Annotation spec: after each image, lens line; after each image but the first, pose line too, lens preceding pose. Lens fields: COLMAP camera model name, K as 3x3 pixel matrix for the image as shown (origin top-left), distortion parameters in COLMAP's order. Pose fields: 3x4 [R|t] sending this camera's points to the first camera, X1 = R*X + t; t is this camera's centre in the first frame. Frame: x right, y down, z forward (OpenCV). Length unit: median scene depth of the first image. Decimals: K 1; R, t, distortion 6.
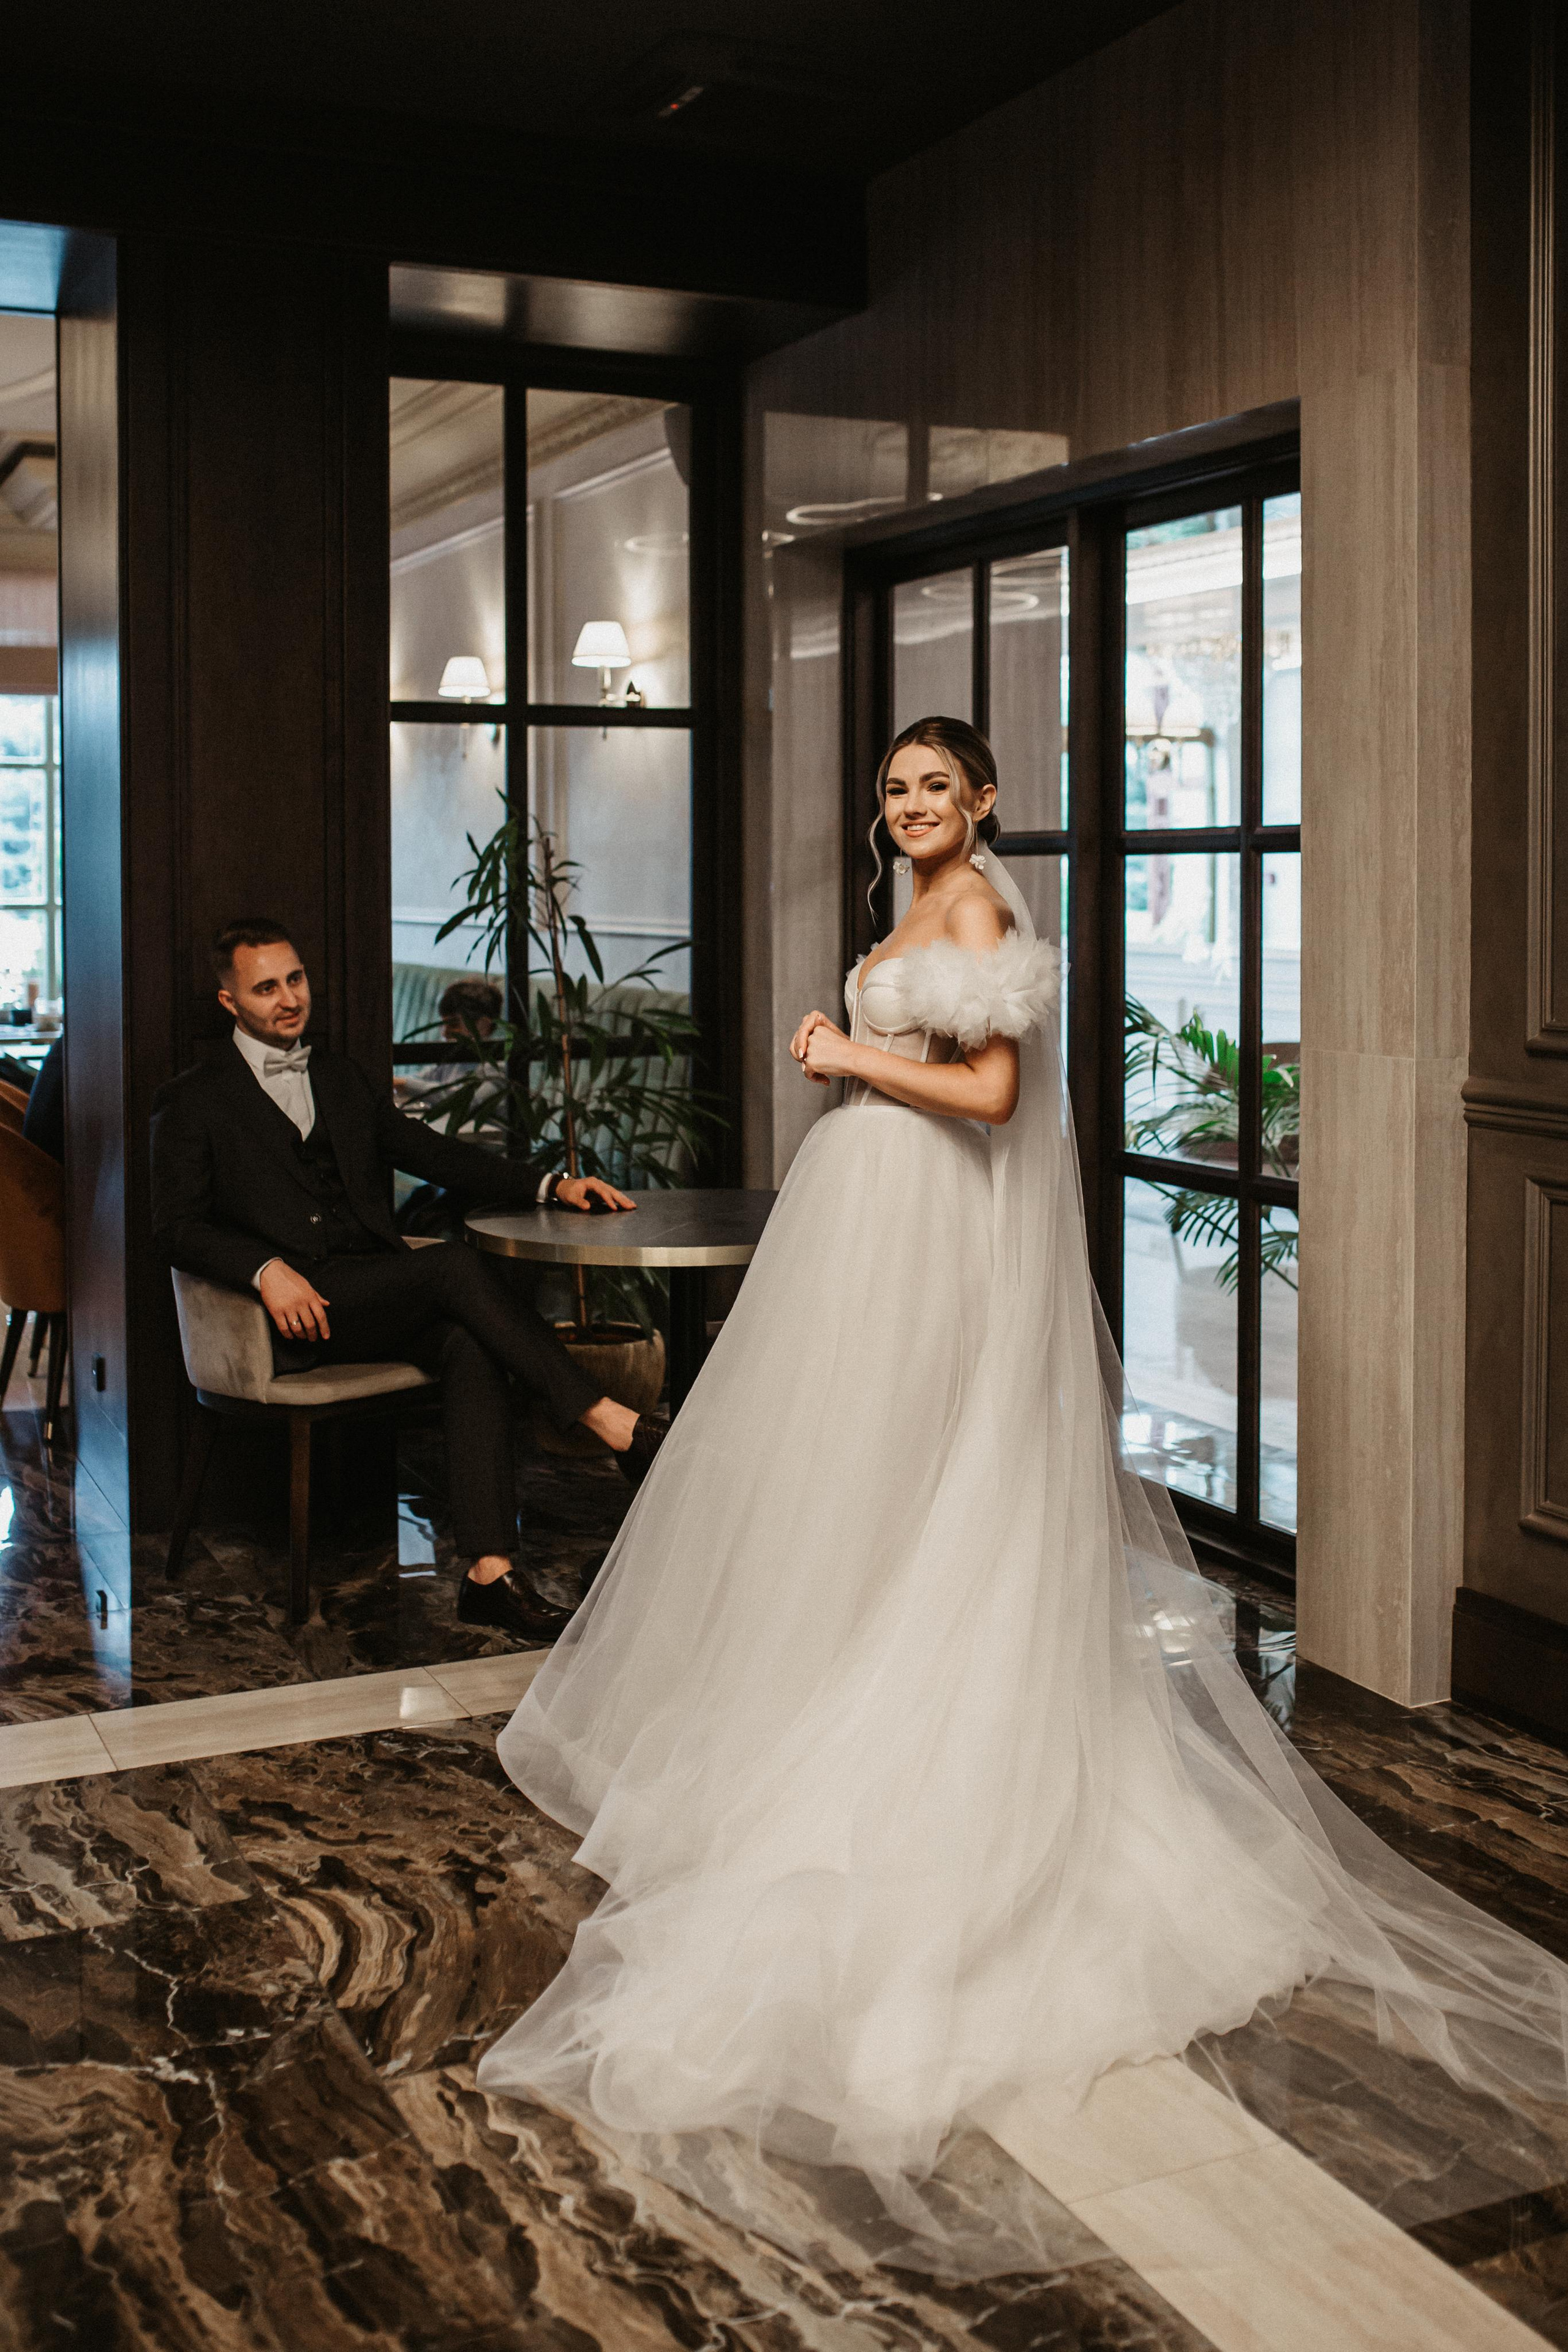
lens RADIAL K [[2502.1, 0, 783.9], [0, 2502.1, 1221.7], [0, 0, 1]] dist [-0.005588, 0.020560]
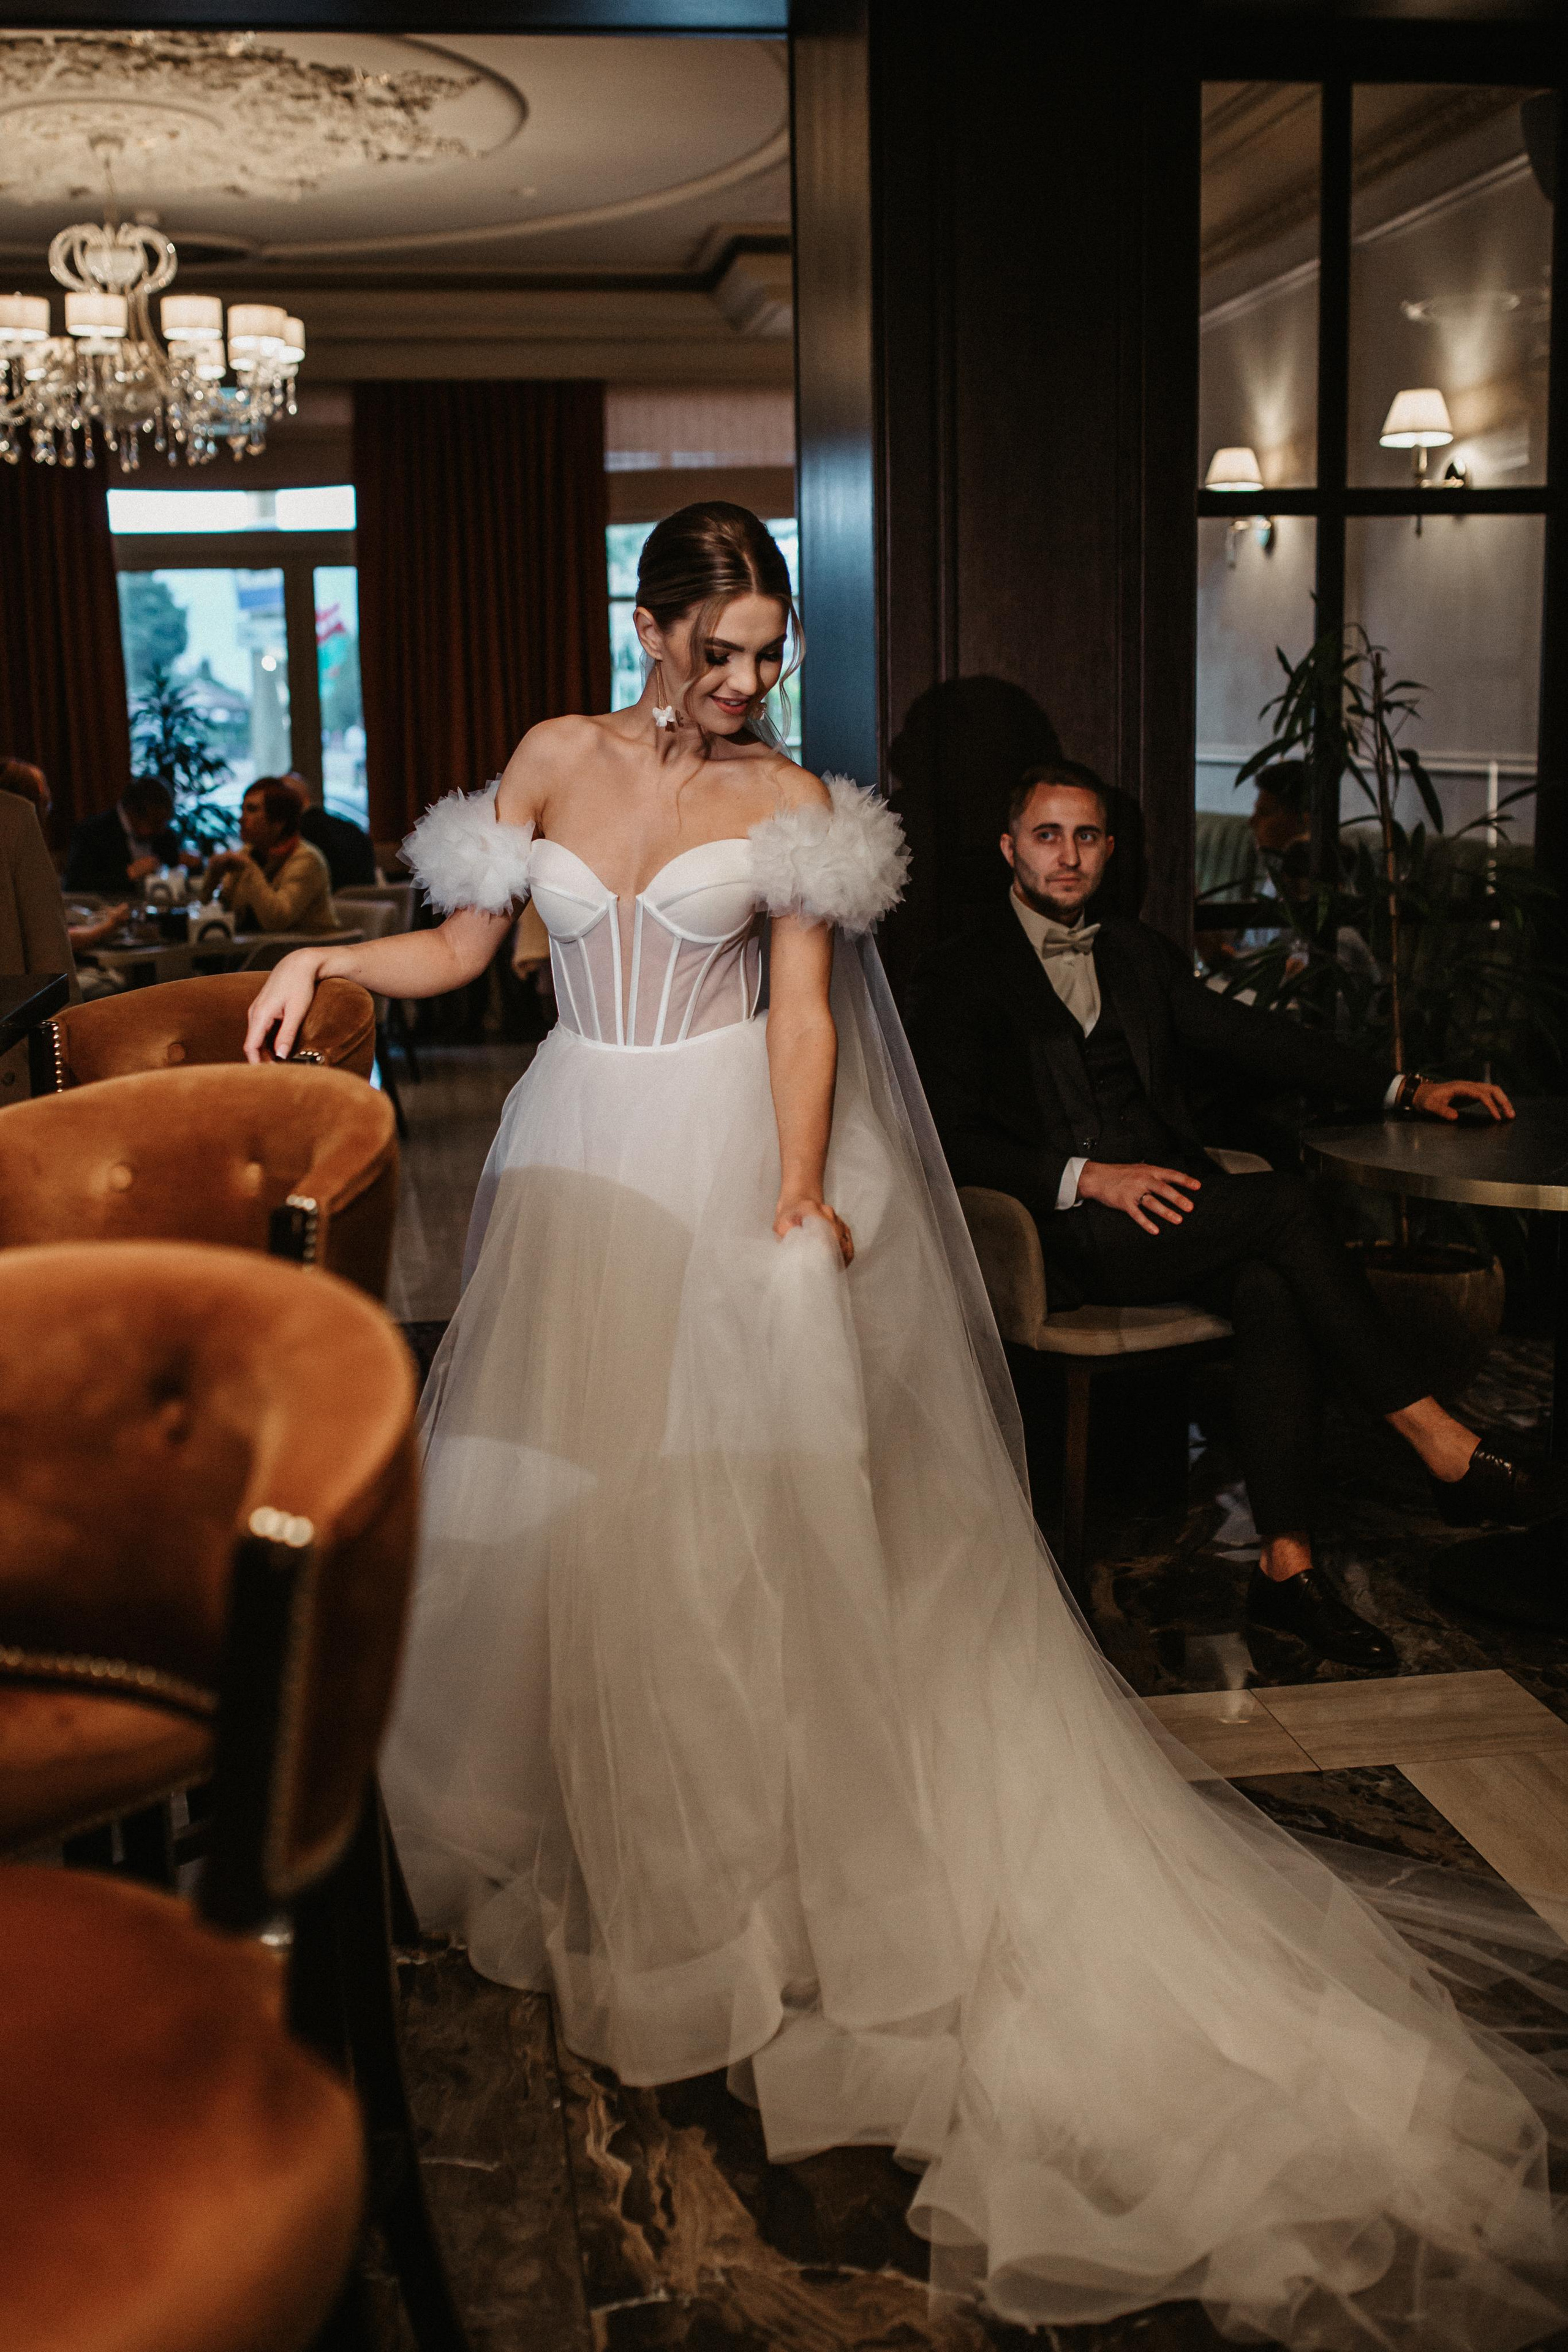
lens RADIAL K [[2507.2, 0, 784.0], [0, 2507.2, 1176.0], [0, 0, 1]] dist [-0.067190, 0.230655]
pose [[0.967021, 0.008268, -0.254563, -0.071748], [0.003217, 0.998997, 0.044667, -0.021121], [0.254677, -0.044013, 0.966024, 0.161557]]
